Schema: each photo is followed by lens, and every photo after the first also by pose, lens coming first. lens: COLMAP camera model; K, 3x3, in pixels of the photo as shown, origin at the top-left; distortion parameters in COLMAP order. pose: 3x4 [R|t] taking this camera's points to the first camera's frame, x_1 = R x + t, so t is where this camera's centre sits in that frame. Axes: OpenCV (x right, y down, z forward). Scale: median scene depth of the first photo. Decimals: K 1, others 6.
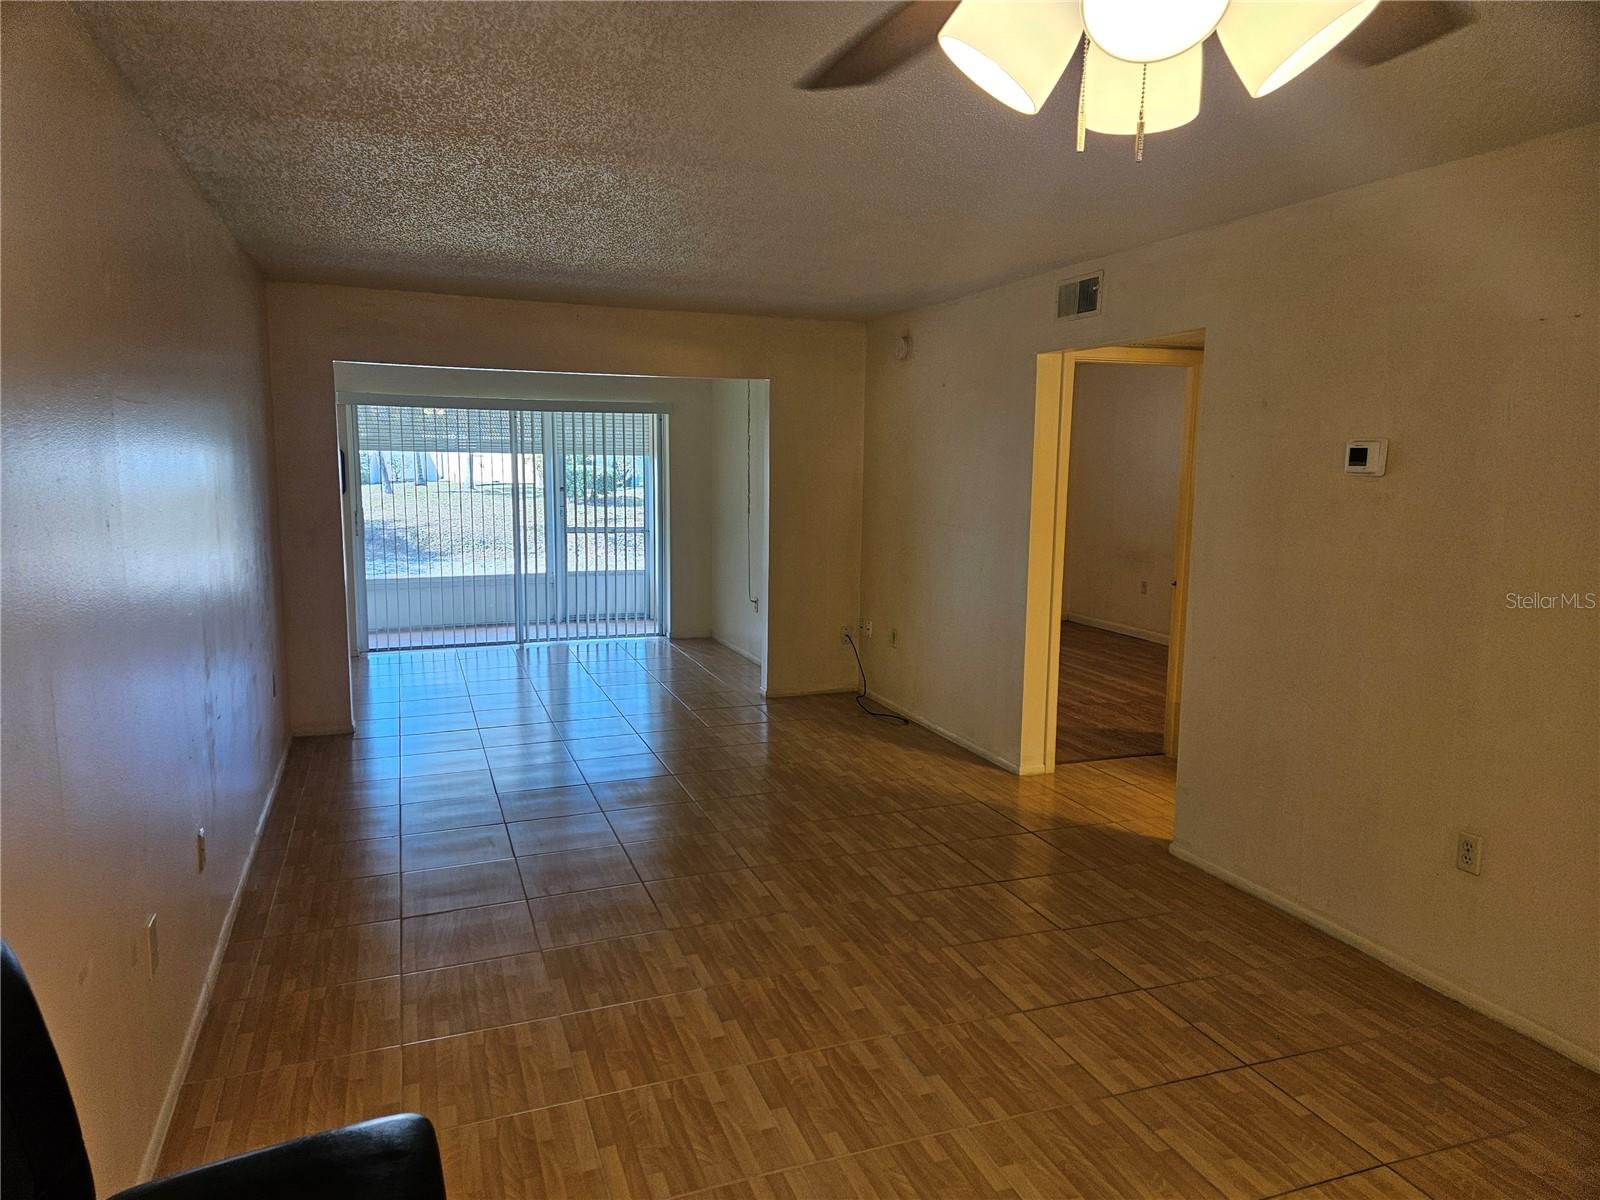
lens RADIAL K [[1081.1, 0, 802.3], [0, 1081.1, 602.7], [0, 0, 1]] dist [0.087427, -0.062370]
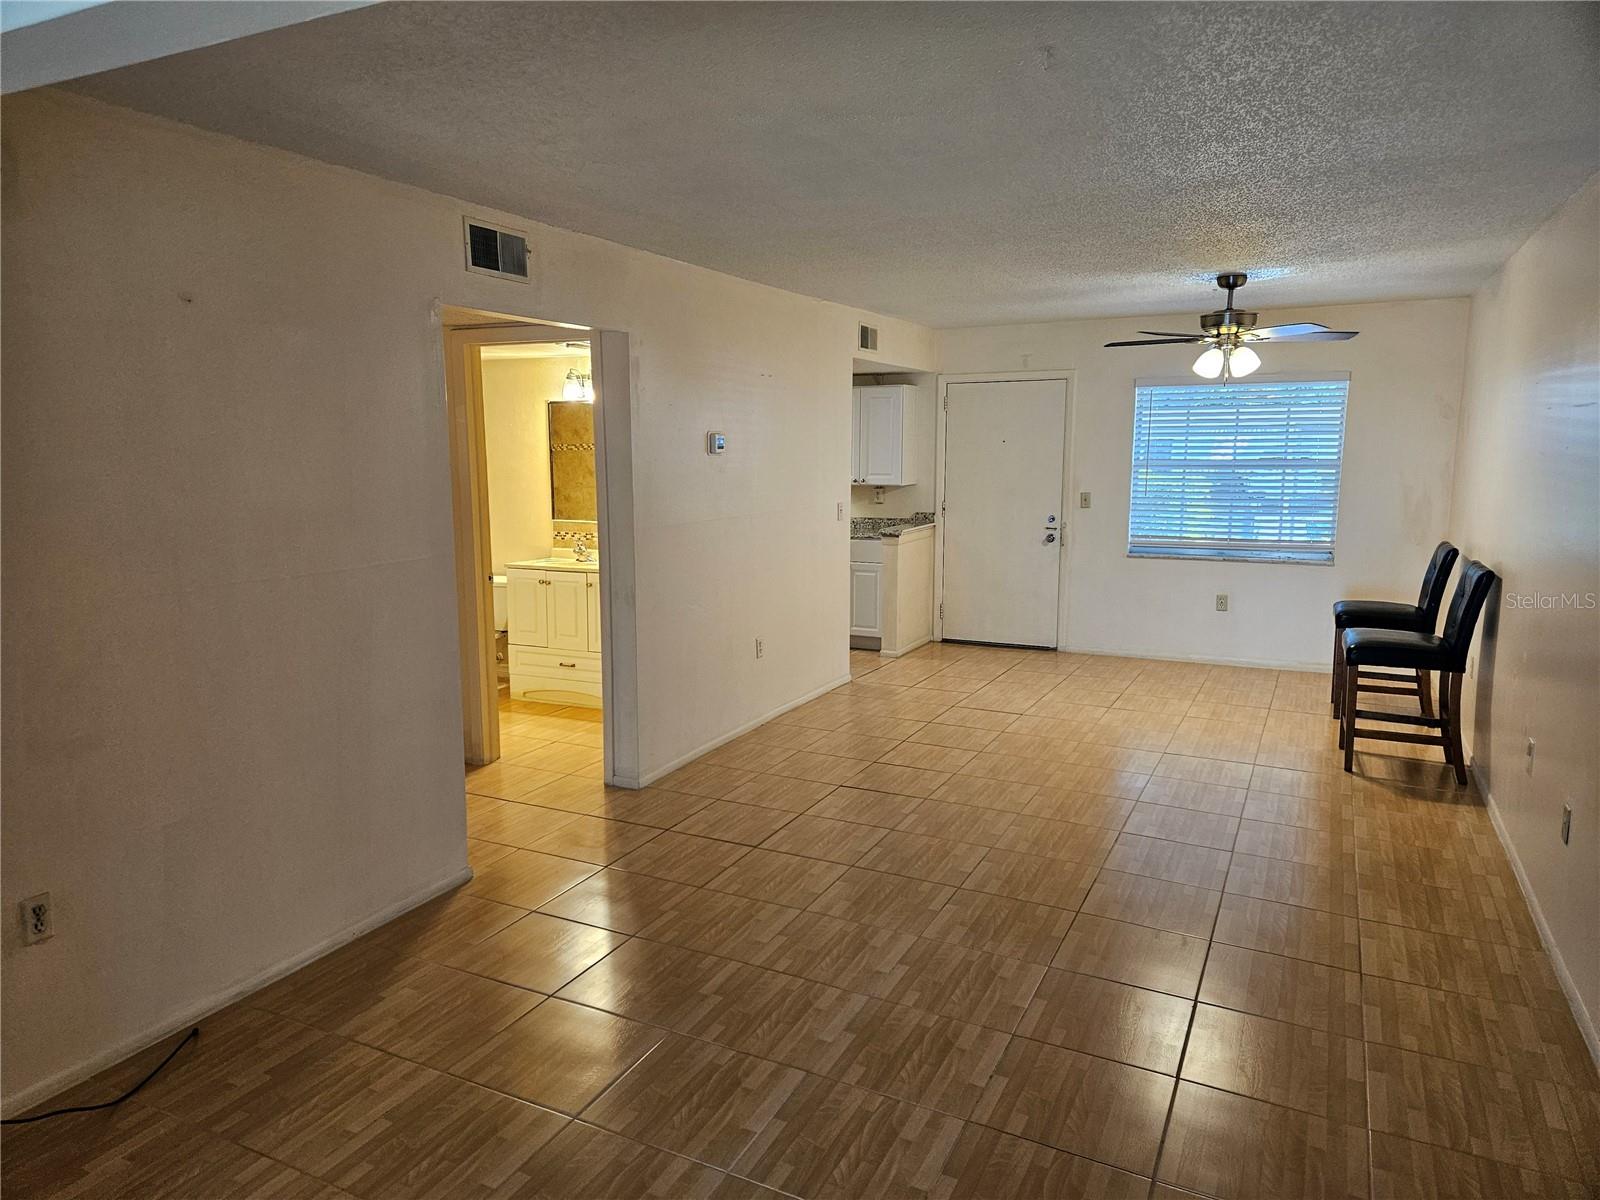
lens RADIAL K [[1081.1, 0, 802.0], [0, 1081.1, 601.8], [0, 0, 1]] dist [0.087427, -0.062370]
pose [[-0.691330, -0.116528, 0.713081, -0.521946], [0.096409, 0.963208, 0.250870, -0.208199], [-0.716078, 0.242181, -0.654660, 1.459537]]
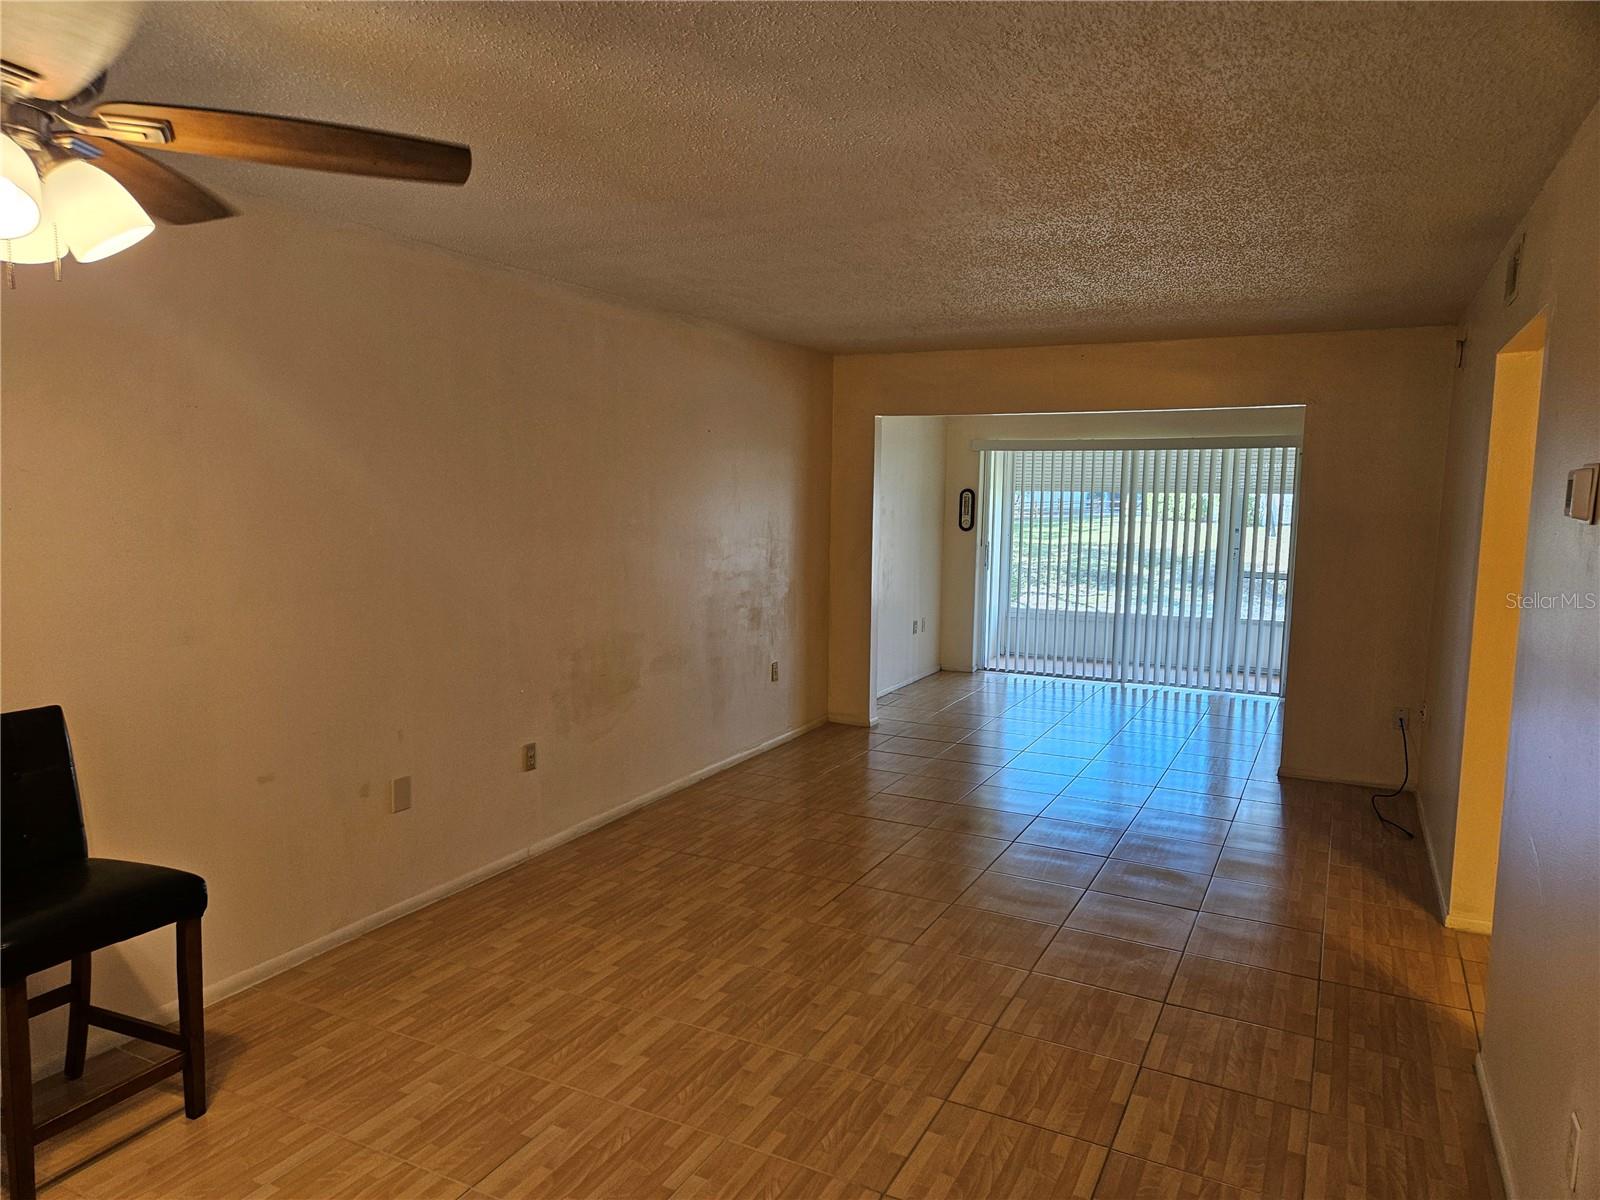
lens RADIAL K [[1081.1, 0, 791.7], [0, 1081.1, 630.6], [0, 0, 1]] dist [0.087427, -0.062370]
pose [[0.668995, 0.097059, -0.736902, 0.498070], [-0.106188, 0.993748, 0.034487, -0.022461], [0.735642, 0.055179, 0.675119, 0.176117]]
